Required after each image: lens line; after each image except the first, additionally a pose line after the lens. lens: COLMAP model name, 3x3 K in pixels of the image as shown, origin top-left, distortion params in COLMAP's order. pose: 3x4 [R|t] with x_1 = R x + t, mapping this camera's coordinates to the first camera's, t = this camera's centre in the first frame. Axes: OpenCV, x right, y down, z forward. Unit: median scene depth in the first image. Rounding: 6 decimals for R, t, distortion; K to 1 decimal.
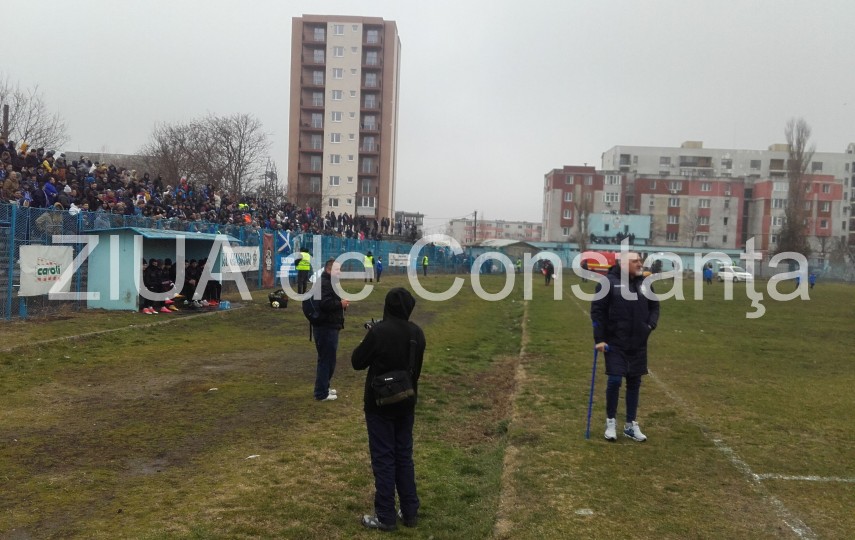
lens RADIAL K [[786.1, 0, 425.5], [0, 786.1, 279.4], [0, 0, 1]] dist [0.009519, -0.005801]
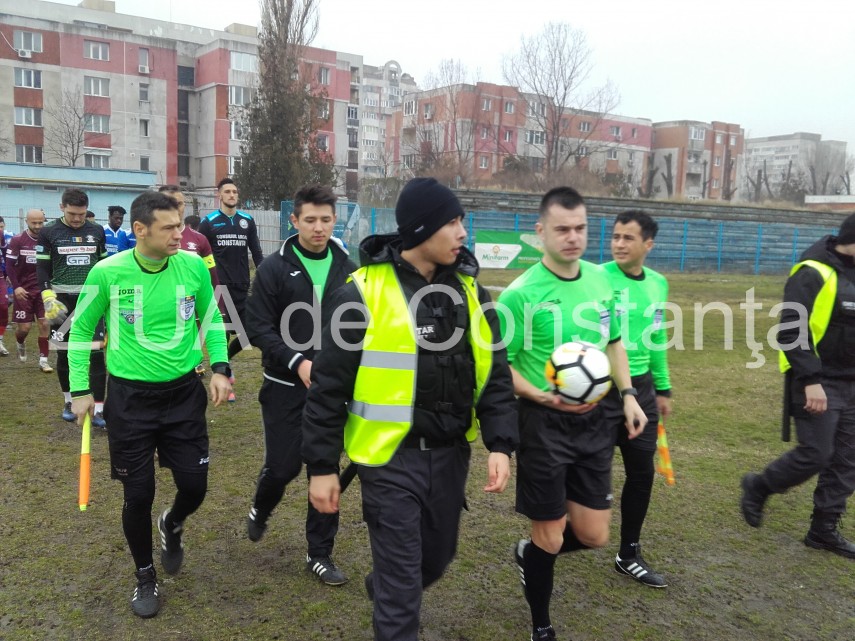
lens RADIAL K [[788.8, 0, 432.8], [0, 788.8, 324.4], [0, 0, 1]] dist [0.081834, -0.176917]
pose [[0.796981, -0.082246, 0.598379, 0.216983], [0.013928, 0.992925, 0.117926, -0.007734], [-0.603844, -0.085651, 0.792487, 0.484292]]
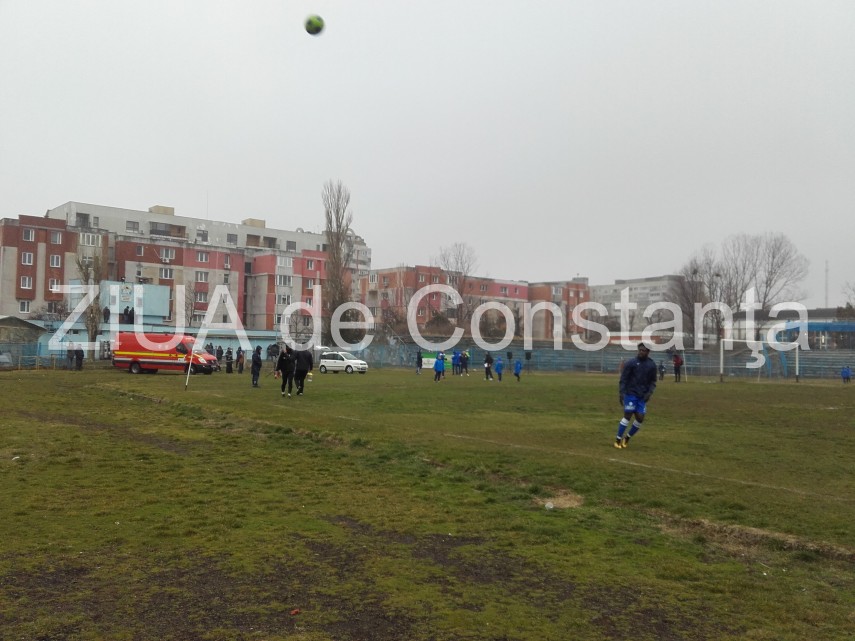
lens RADIAL K [[788.8, 0, 432.8], [0, 788.8, 324.4], [0, 0, 1]] dist [0.081834, -0.176917]
pose [[0.744926, 0.004352, 0.667133, -0.026475], [0.028422, 0.998864, -0.038251, -0.006188], [-0.666541, 0.047456, 0.743956, 0.207678]]
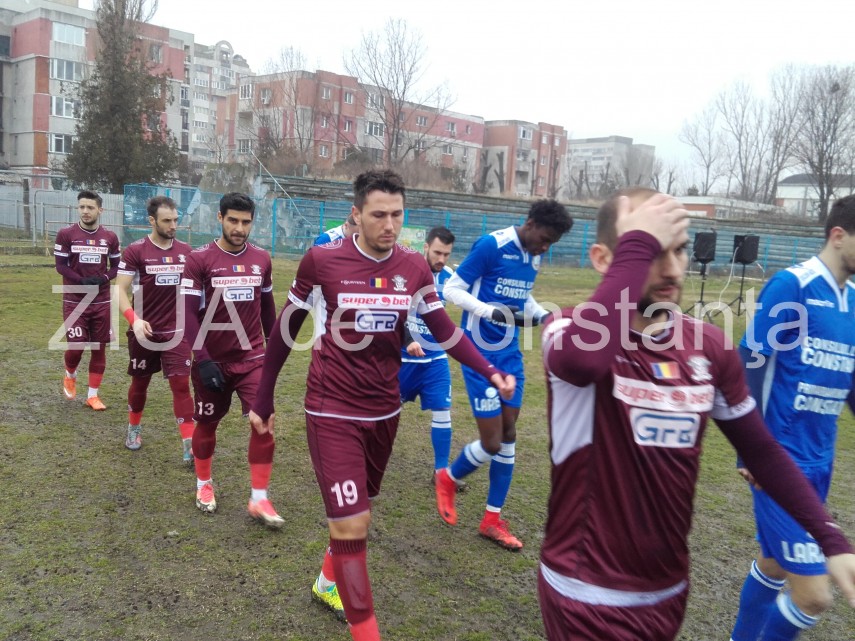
lens RADIAL K [[788.8, 0, 432.8], [0, 788.8, 324.4], [0, 0, 1]] dist [0.081834, -0.176917]
pose [[0.655181, -0.091590, 0.749899, 0.209518], [-0.011369, 0.991316, 0.131009, -0.008097], [-0.755386, -0.094360, 0.648450, 0.483744]]
